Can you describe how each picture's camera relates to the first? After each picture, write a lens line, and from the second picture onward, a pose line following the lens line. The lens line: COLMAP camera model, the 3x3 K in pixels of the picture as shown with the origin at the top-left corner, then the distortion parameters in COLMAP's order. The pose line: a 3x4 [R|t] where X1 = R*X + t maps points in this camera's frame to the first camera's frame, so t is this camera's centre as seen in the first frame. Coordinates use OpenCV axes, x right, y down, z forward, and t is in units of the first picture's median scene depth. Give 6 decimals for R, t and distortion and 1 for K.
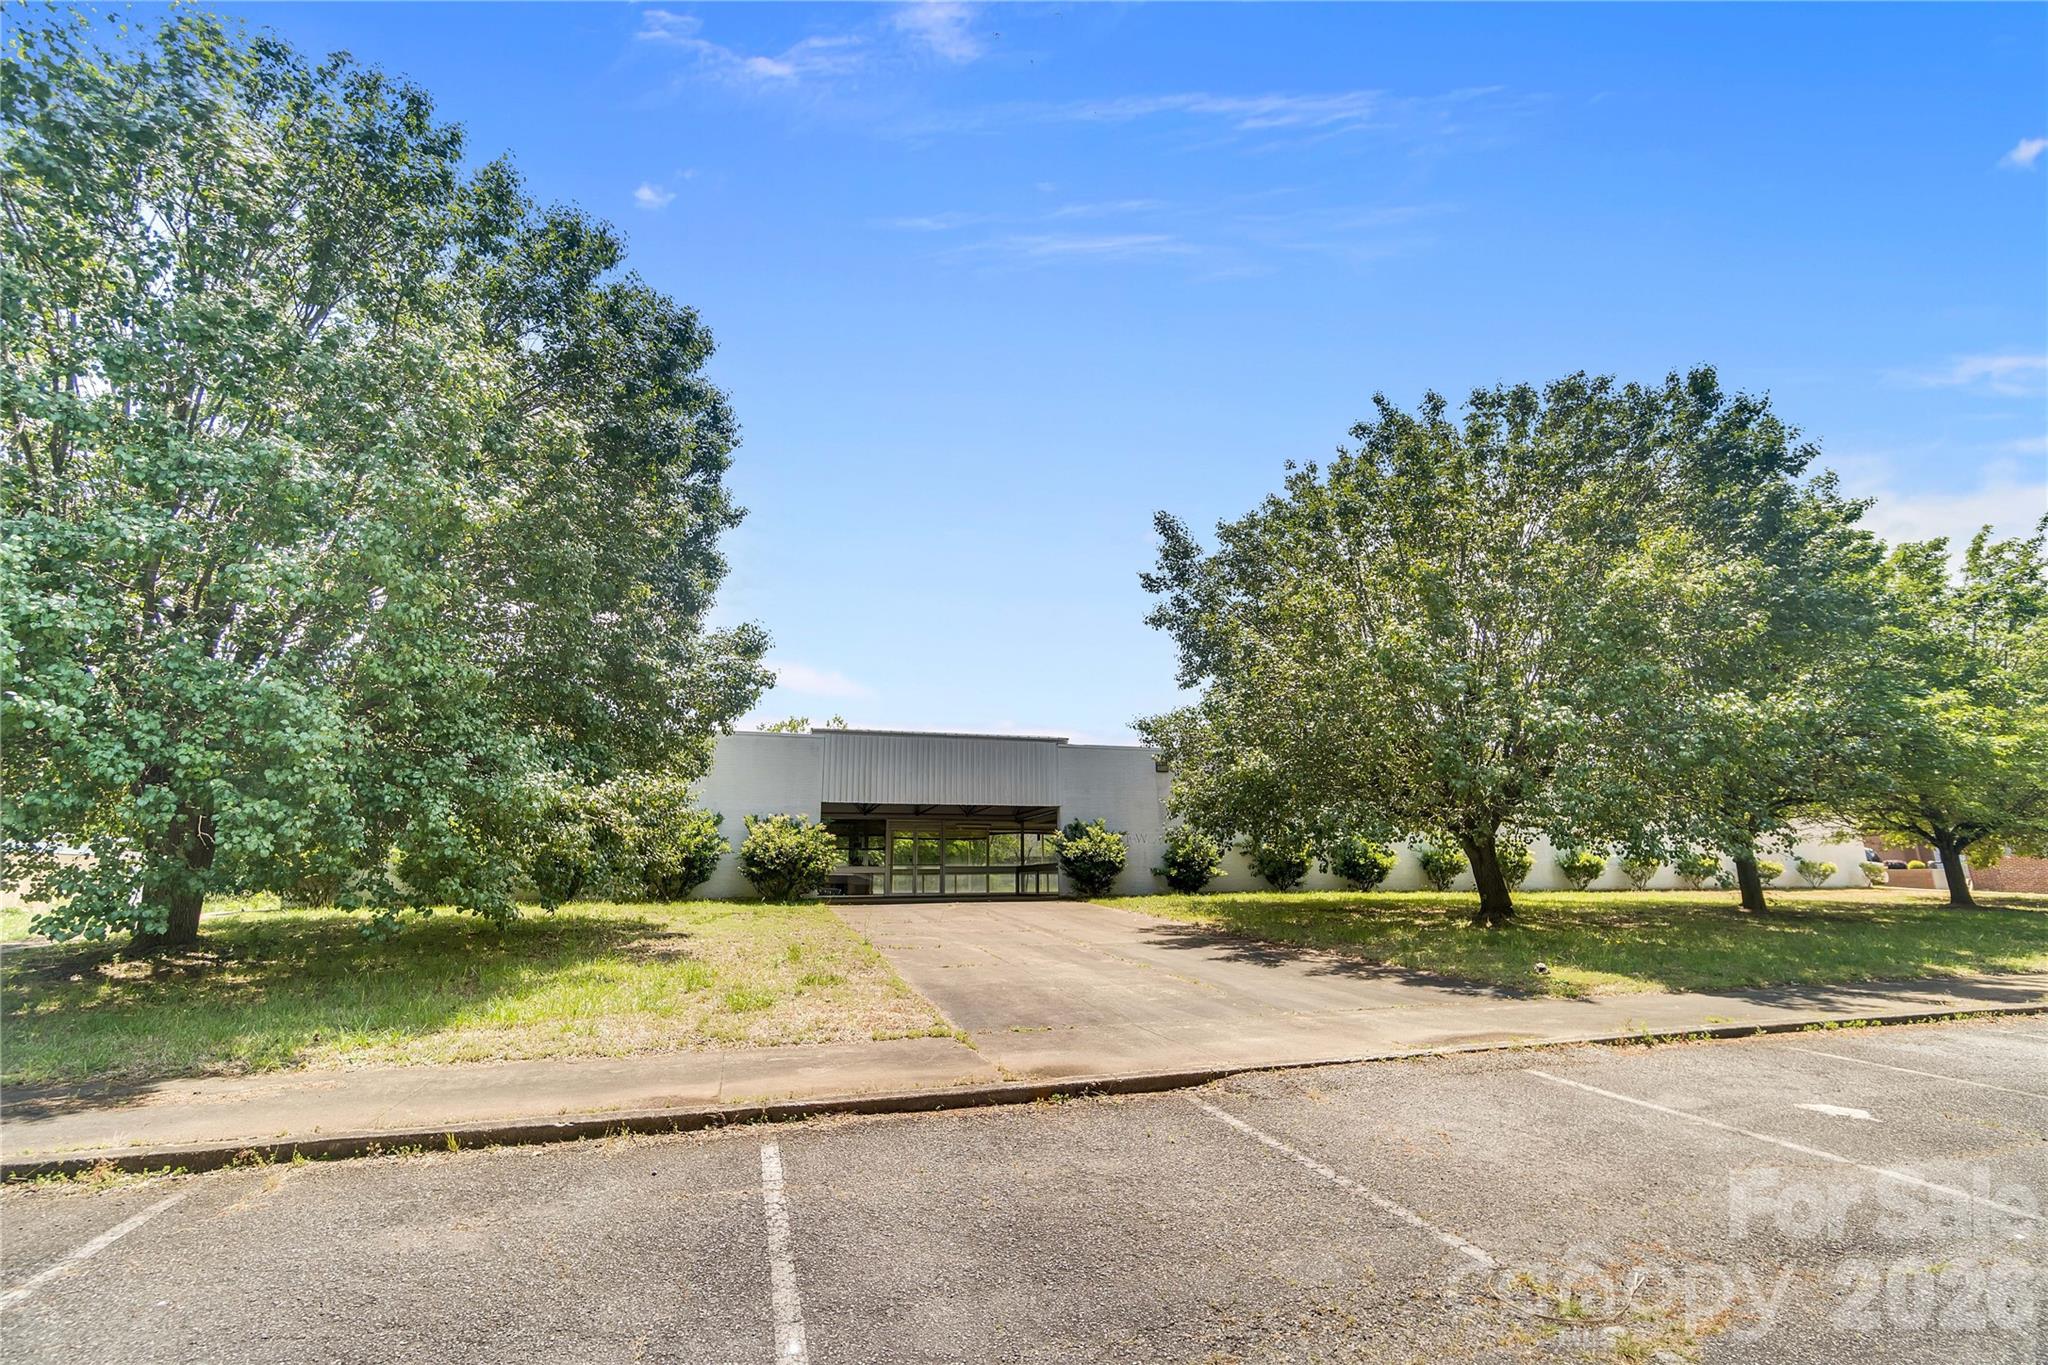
lens RADIAL K [[869.0, 0, 1020.9], [0, 869.0, 689.1], [0, 0, 1]] dist [-0.002863, 0.003773]
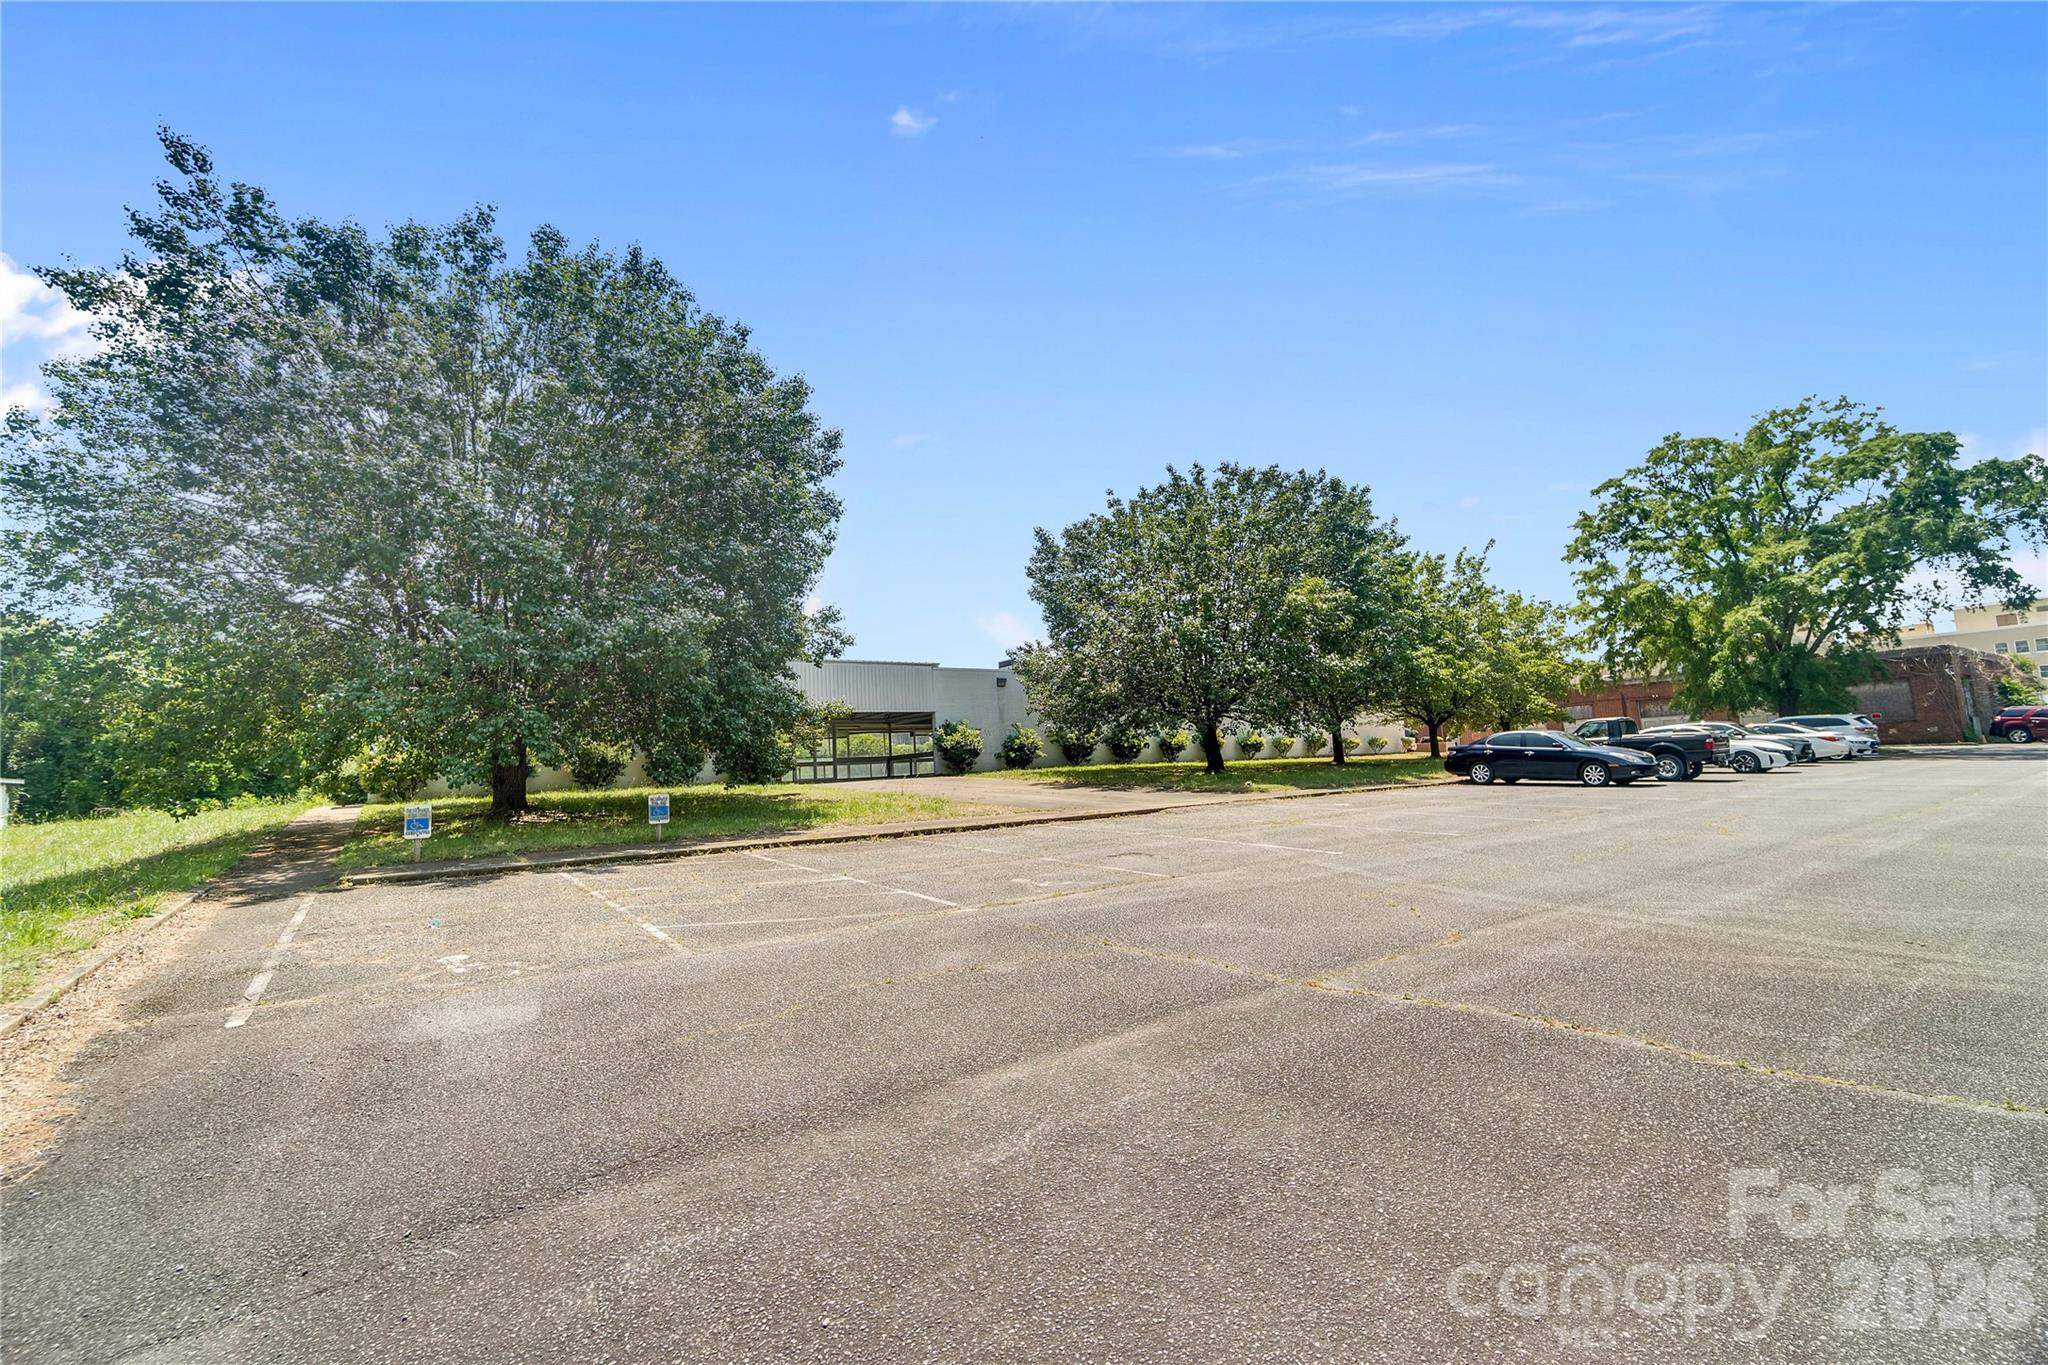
lens RADIAL K [[874.0, 0, 989.2], [0, 874.0, 708.3], [0, 0, 1]] dist [-0.000966, 0.000005]
pose [[0.955932, -0.016833, 0.293104, -0.390058], [-0.022759, 0.991102, 0.131146, -0.080935], [-0.292704, -0.132037, 0.947043, -0.504395]]
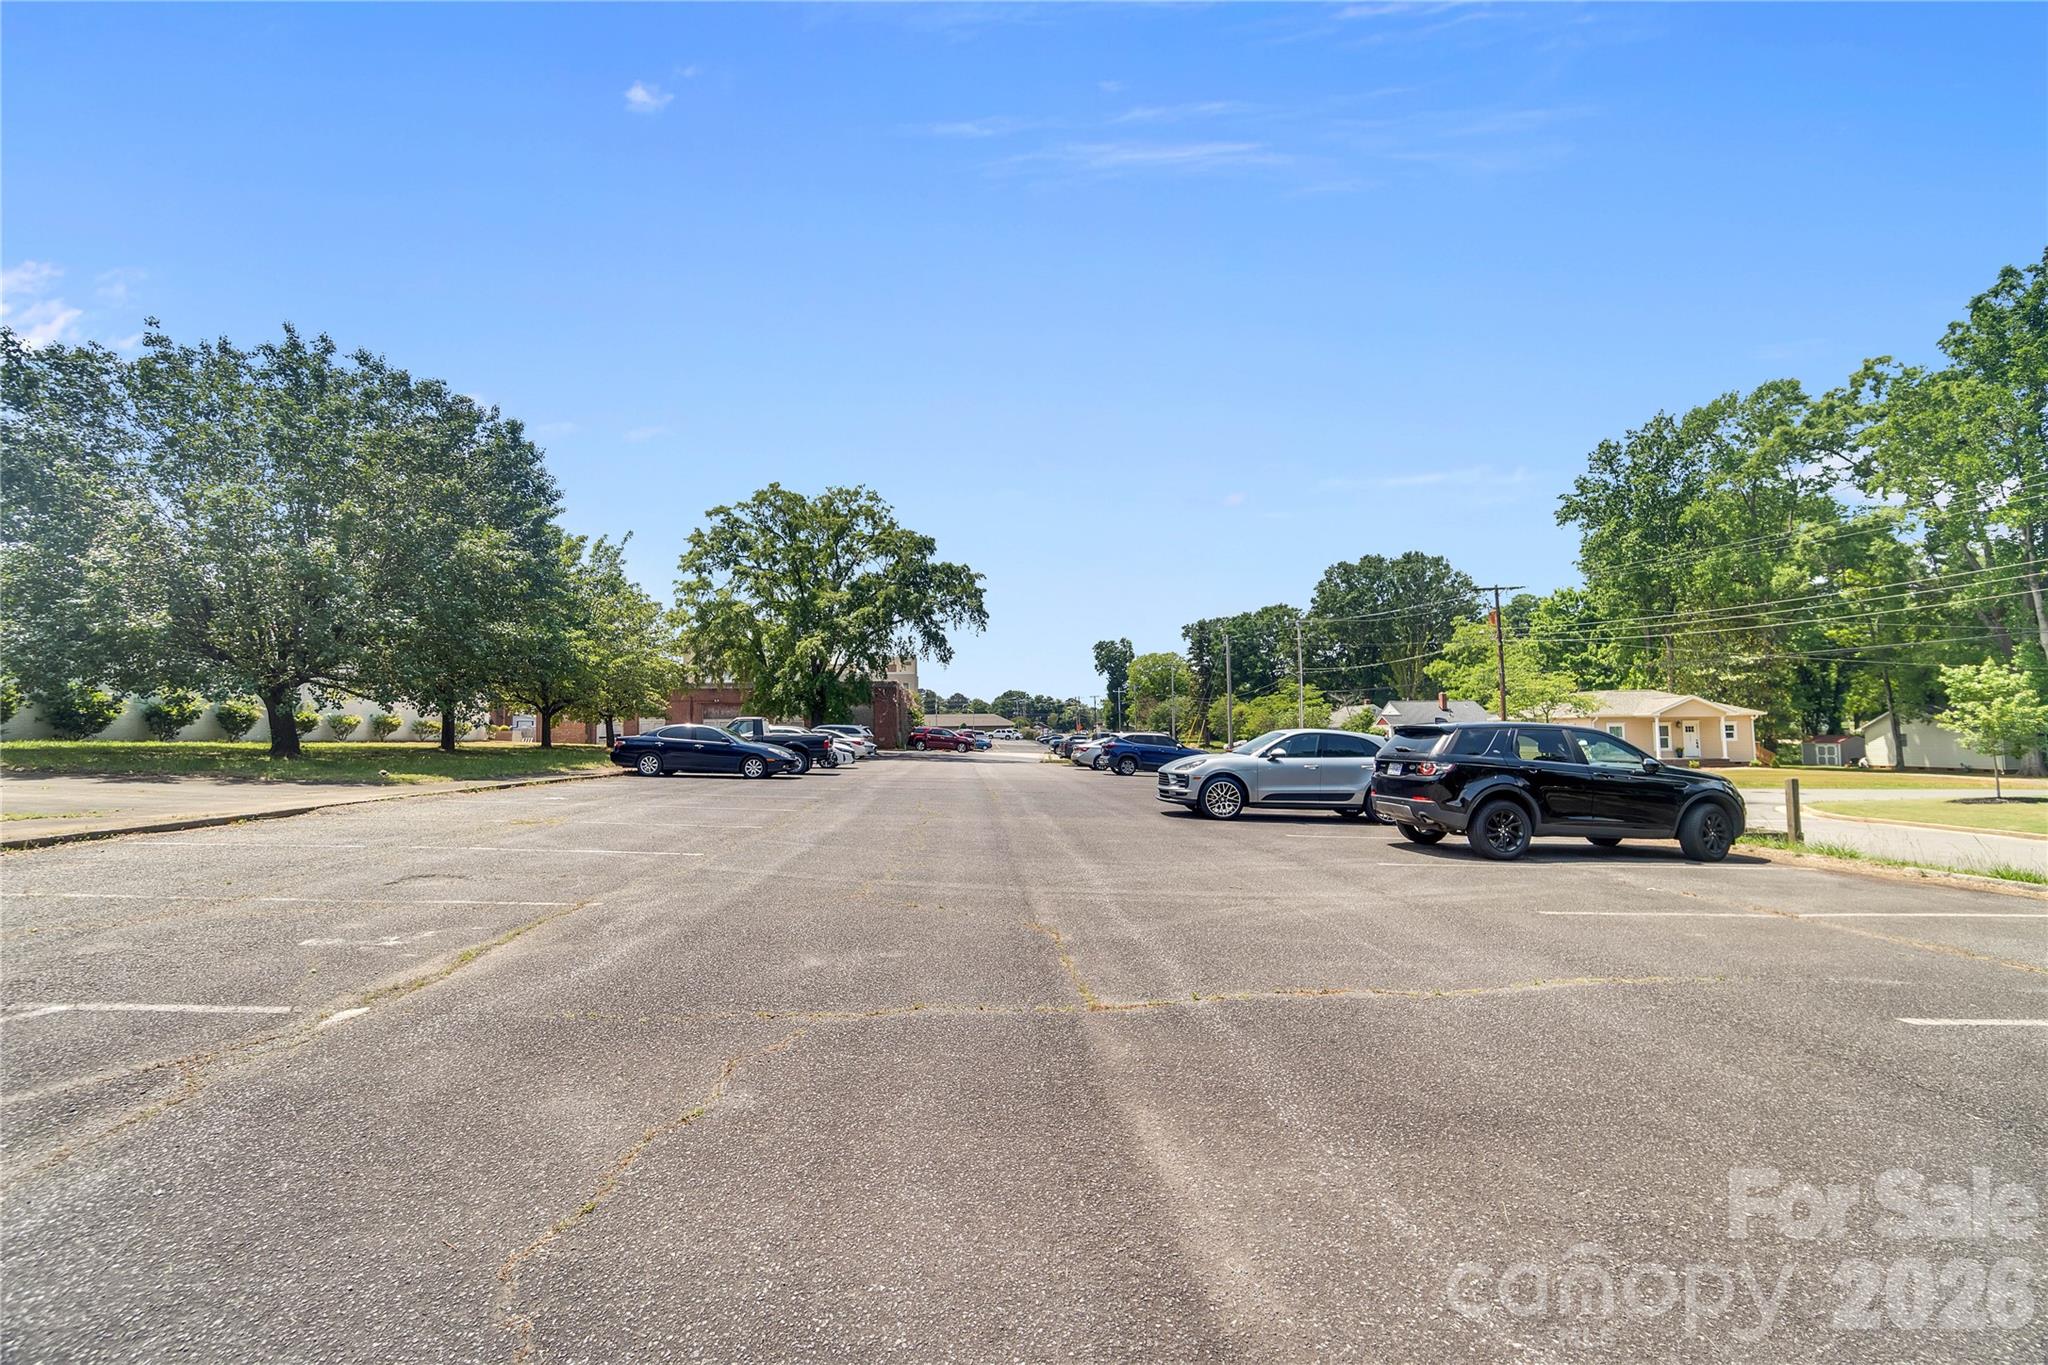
lens RADIAL K [[888.9, 0, 1013.0], [0, 888.9, 682.8], [0, 0, 1]] dist [-0.004694, -0.000647]
pose [[0.234906, 0.065060, 0.969838, -0.457339], [-0.204087, 0.978818, -0.016231, -0.037959], [-0.950351, -0.194119, 0.243208, -0.304692]]
